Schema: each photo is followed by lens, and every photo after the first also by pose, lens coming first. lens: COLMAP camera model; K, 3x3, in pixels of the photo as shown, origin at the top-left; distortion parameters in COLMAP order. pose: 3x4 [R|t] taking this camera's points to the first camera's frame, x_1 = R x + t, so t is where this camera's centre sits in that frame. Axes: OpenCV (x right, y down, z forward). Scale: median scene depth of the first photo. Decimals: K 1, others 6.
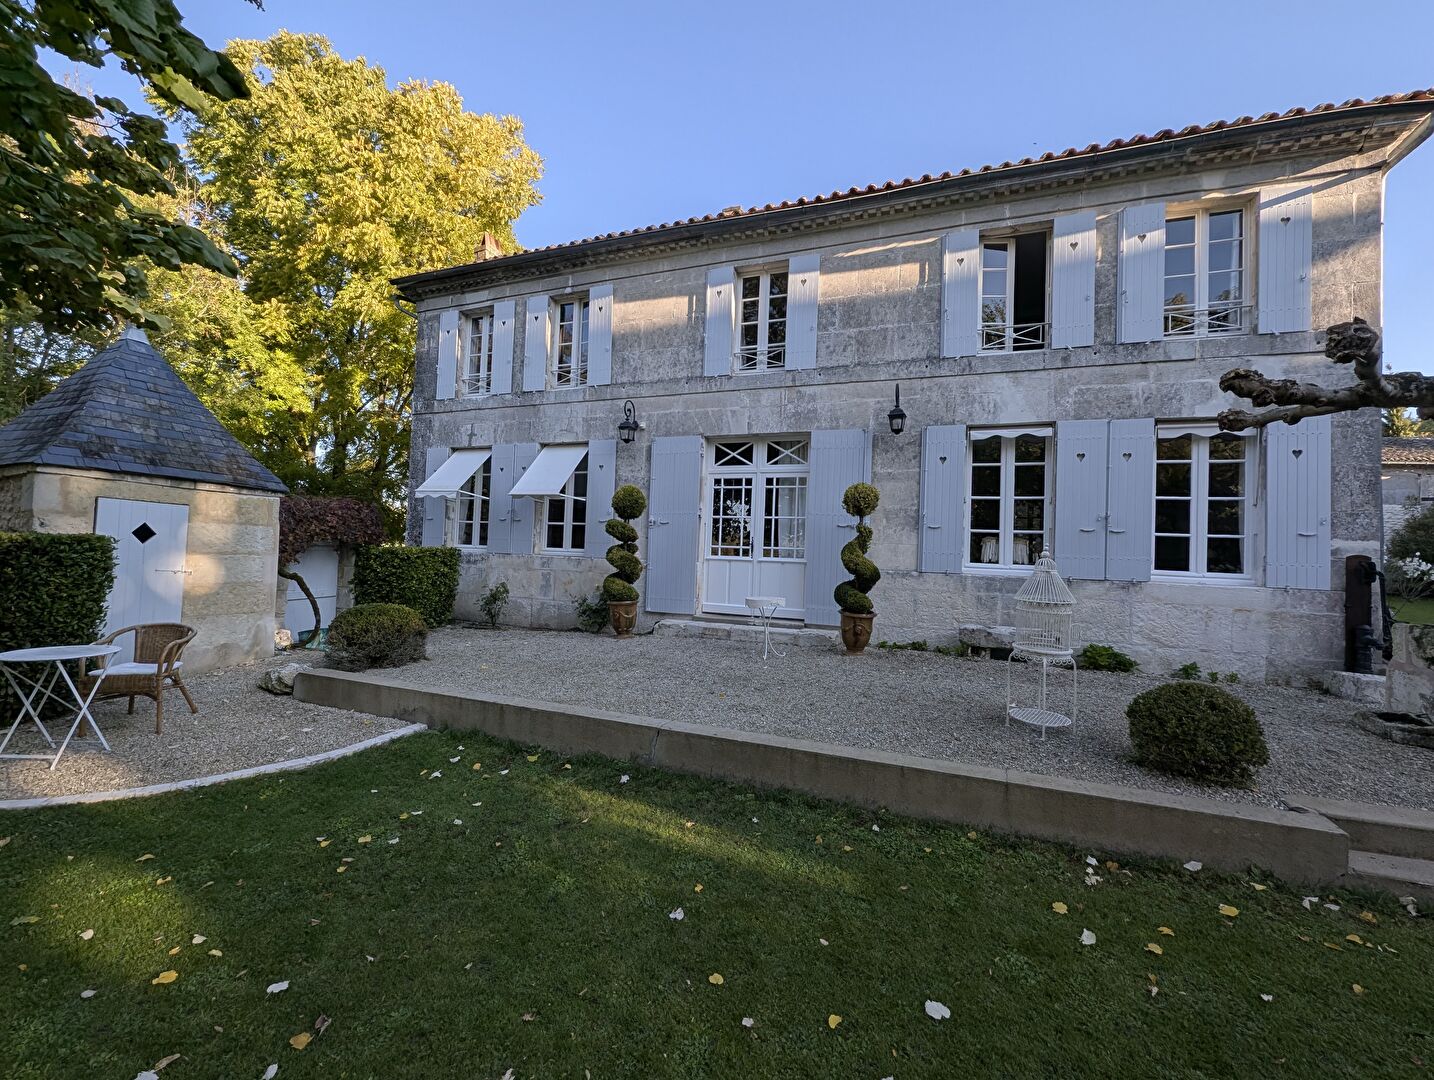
lens RADIAL K [[587.3, 0, 715.3], [0, 587.3, 548.3], [0, 0, 1]] dist [0.002412, -0.000108]
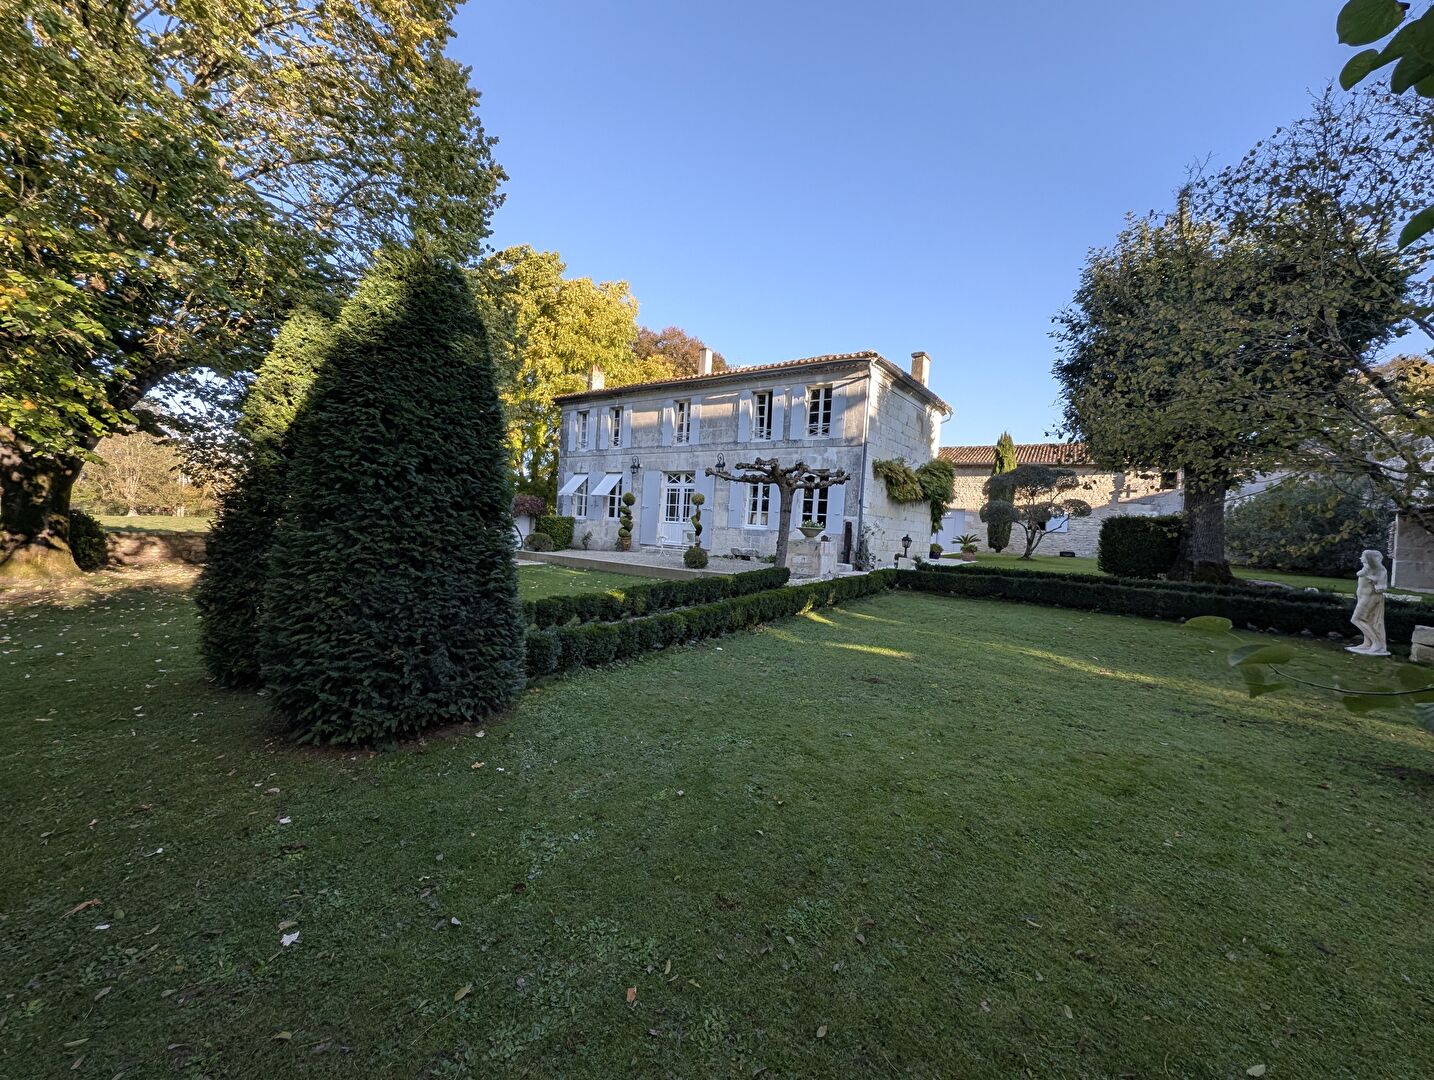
lens RADIAL K [[587.3, 0, 715.9], [0, 587.3, 533.2], [0, 0, 1]] dist [0.002412, -0.000108]
pose [[0.957747, 0.020861, -0.286855, 0.840201], [-0.017136, 0.999733, 0.015493, 0.020332], [0.287101, -0.009922, 0.957849, -1.171260]]
